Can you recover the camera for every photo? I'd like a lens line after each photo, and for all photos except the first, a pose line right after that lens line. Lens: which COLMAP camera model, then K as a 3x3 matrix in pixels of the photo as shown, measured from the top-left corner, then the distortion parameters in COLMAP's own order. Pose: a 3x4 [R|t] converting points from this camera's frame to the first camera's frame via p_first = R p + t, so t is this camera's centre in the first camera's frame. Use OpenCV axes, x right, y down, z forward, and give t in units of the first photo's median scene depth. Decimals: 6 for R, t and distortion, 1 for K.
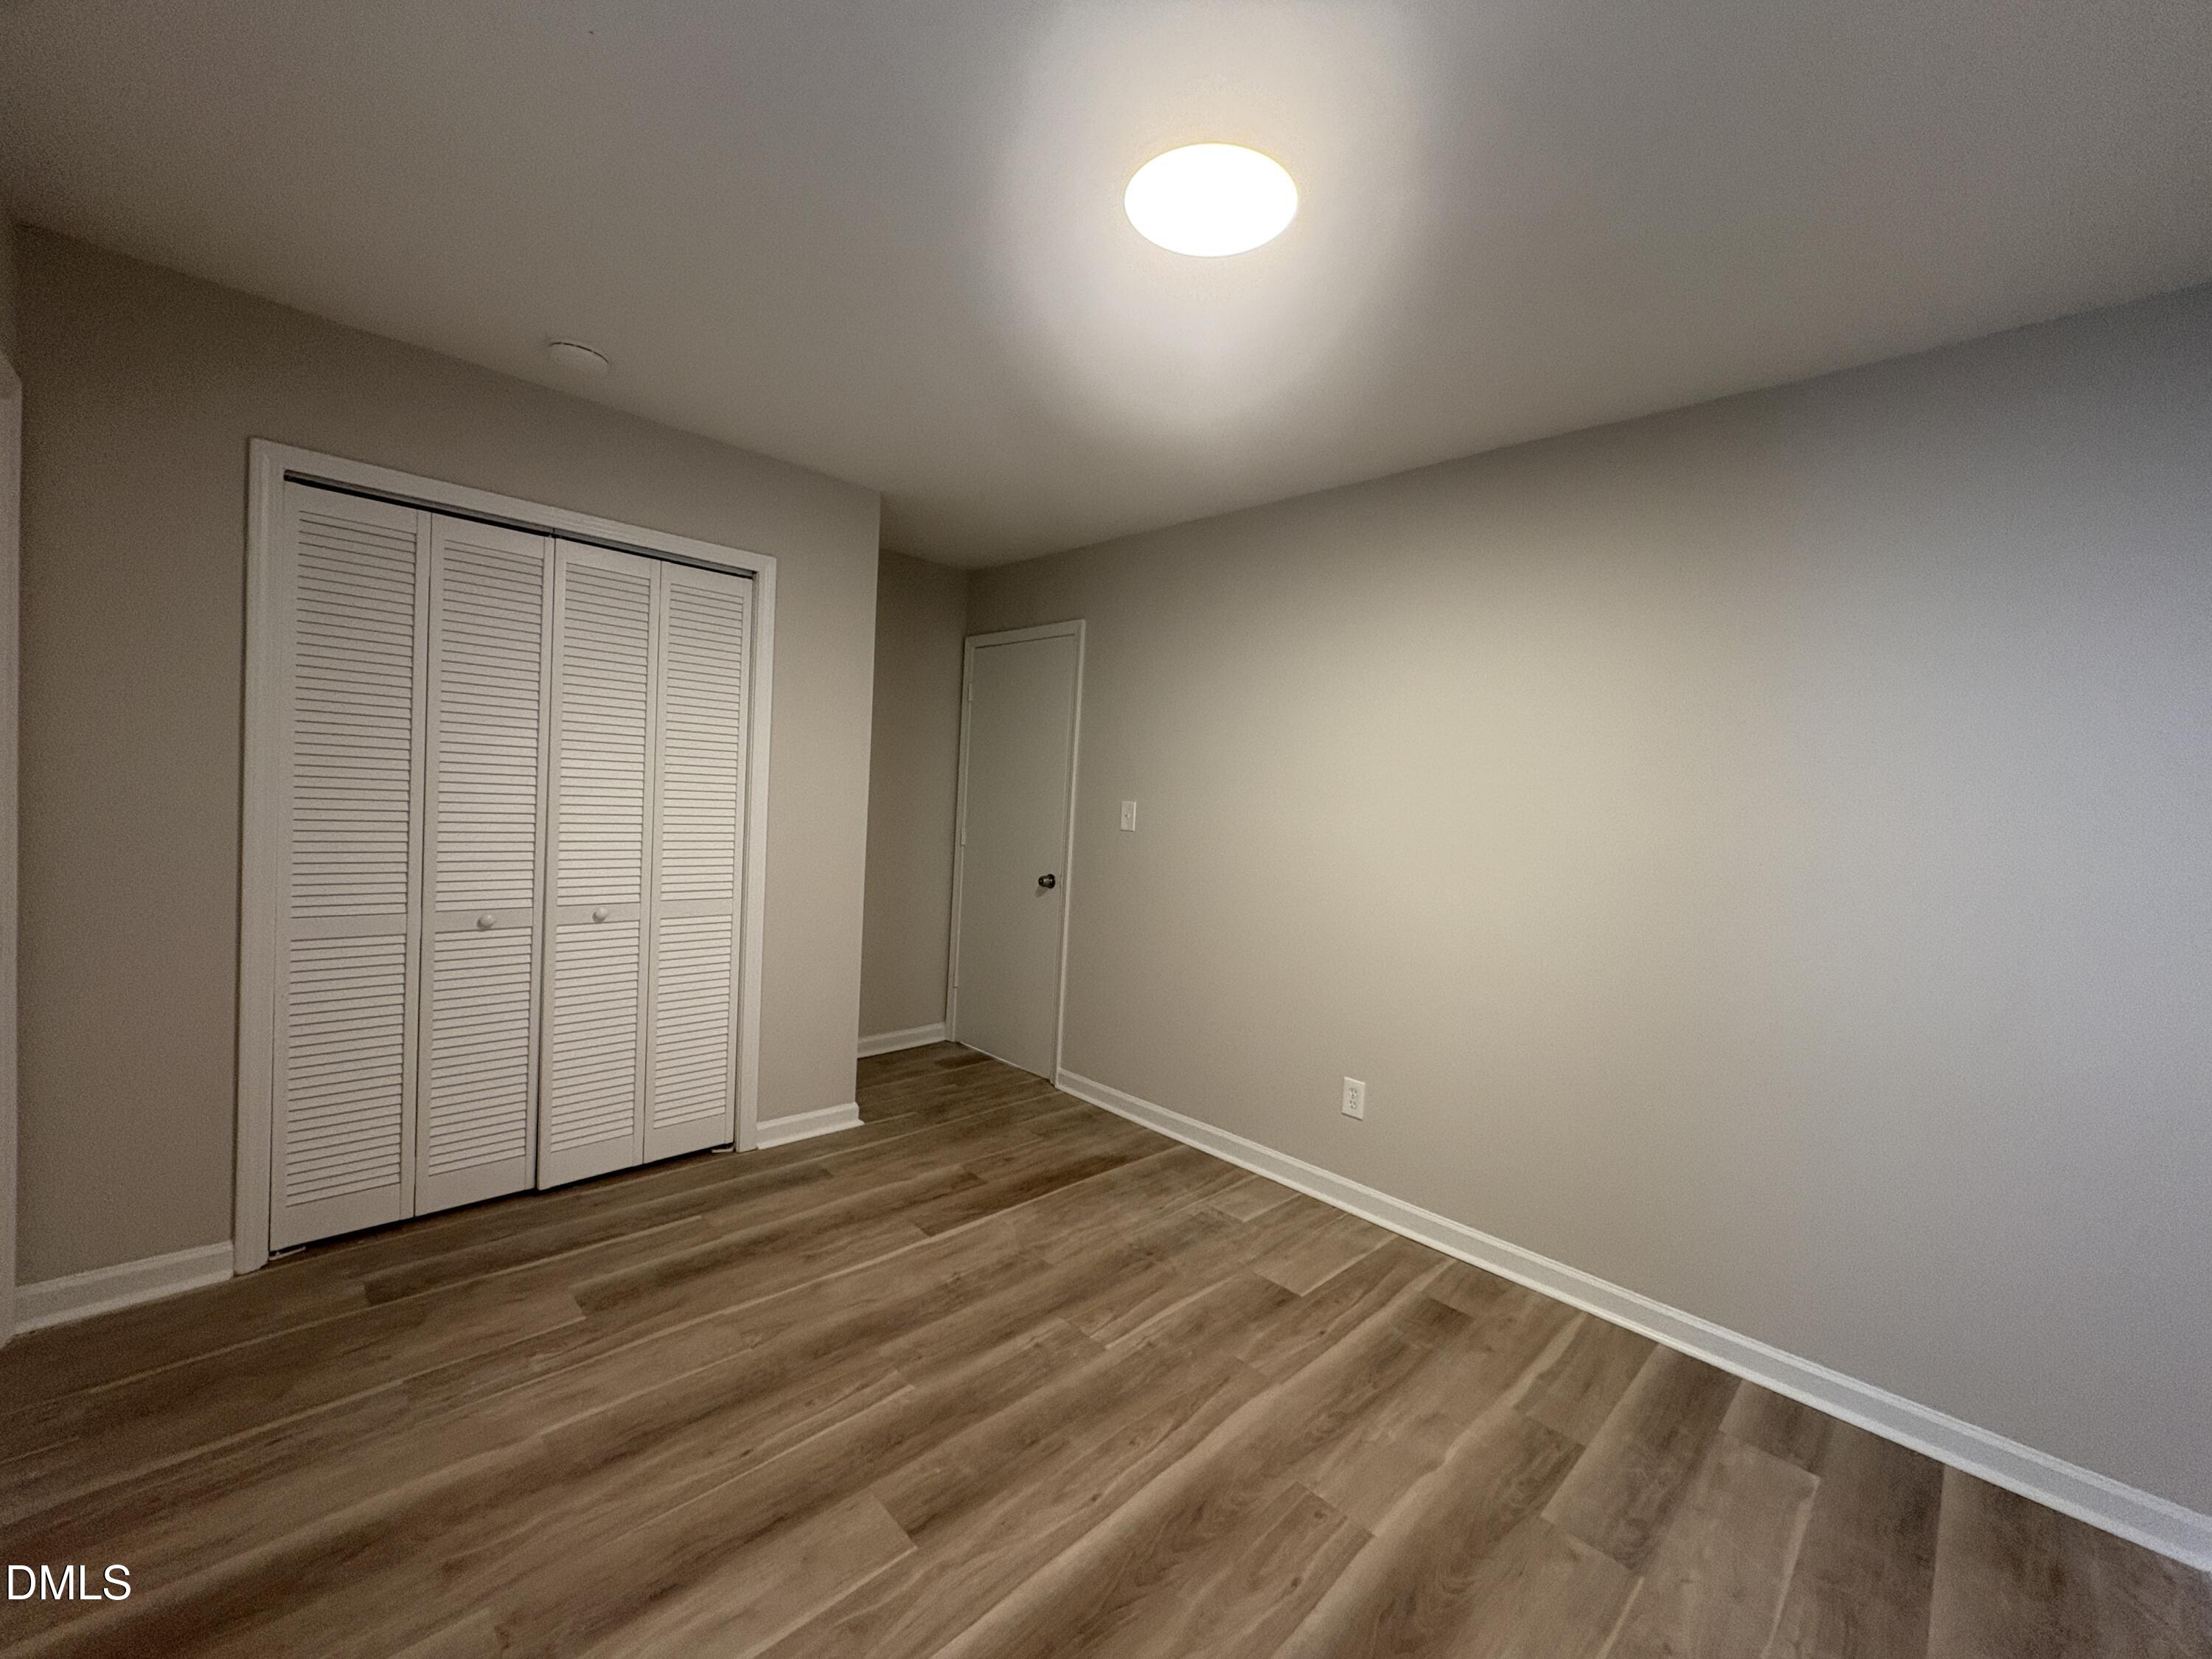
lens RADIAL K [[885.8, 0, 1105.2], [0, 885.8, 821.6], [0, 0, 1]] dist [0.000709, 0.000017]
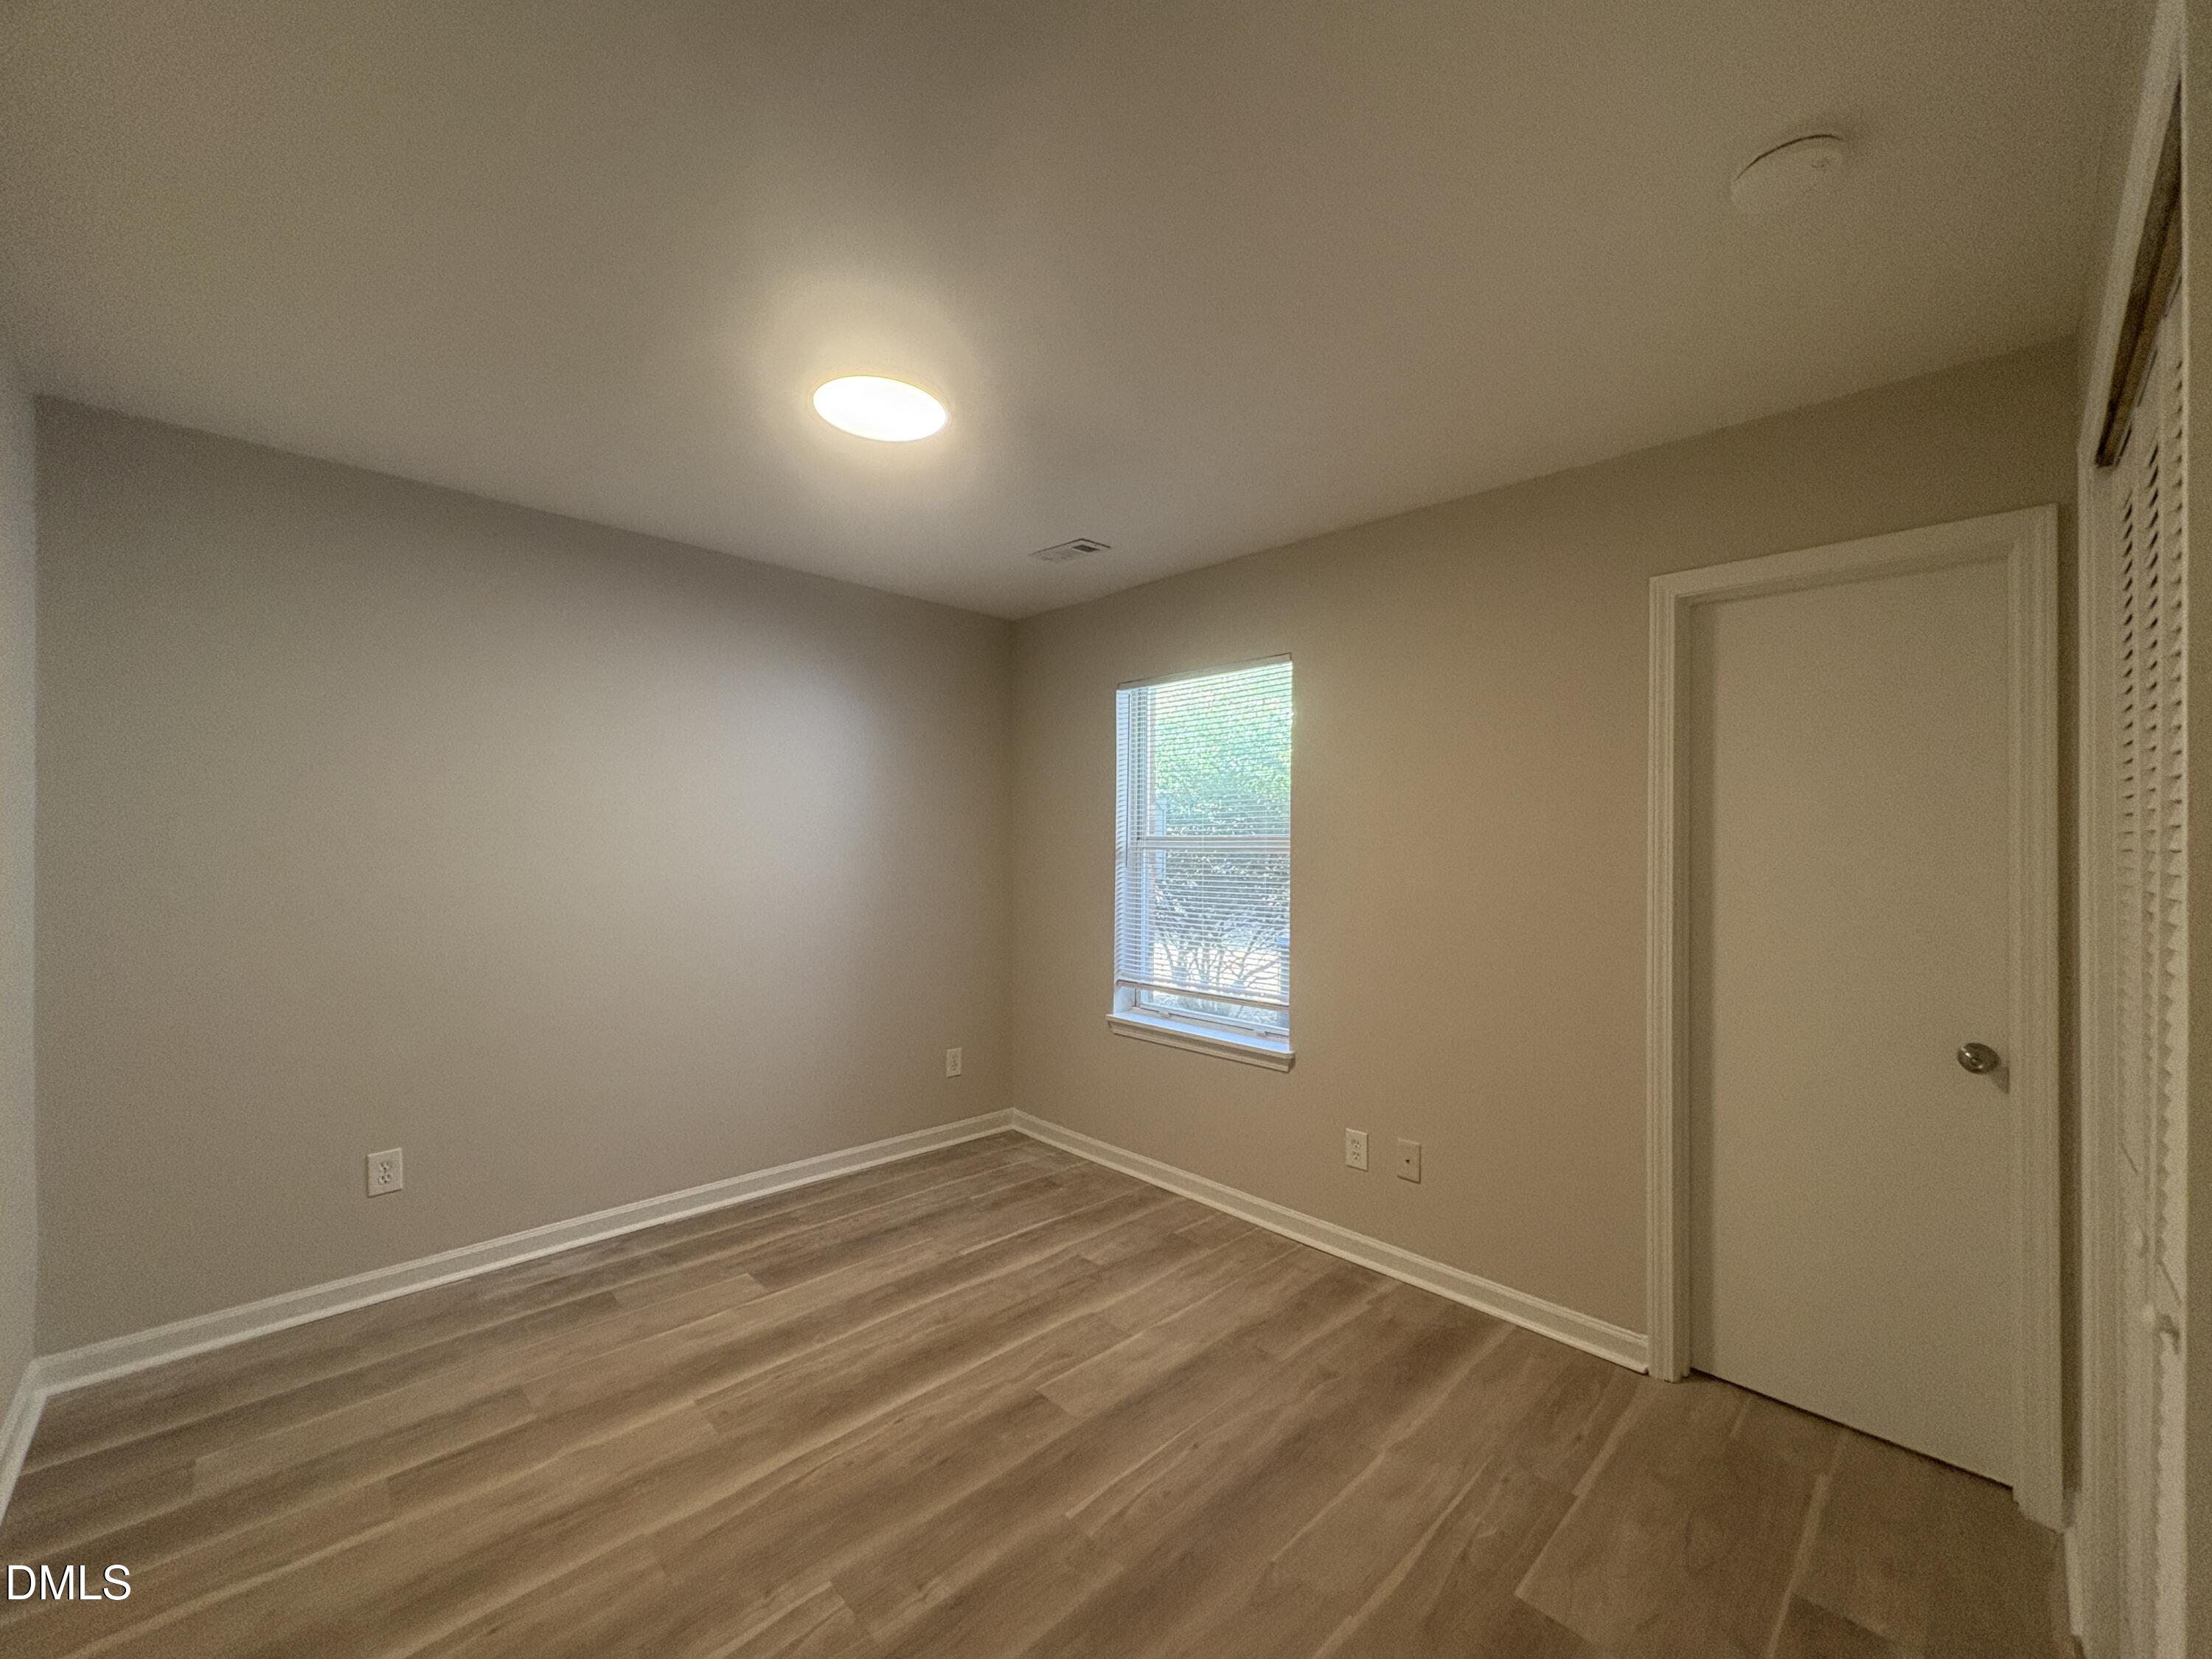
lens RADIAL K [[885.8, 0, 1105.2], [0, 885.8, 821.6], [0, 0, 1]] dist [0.000709, 0.000017]
pose [[-0.998001, -0.063045, 0.004463, -0.233607], [-0.062905, 0.997669, 0.026438, -0.115448], [-0.006119, 0.026105, -0.999640, 2.064475]]
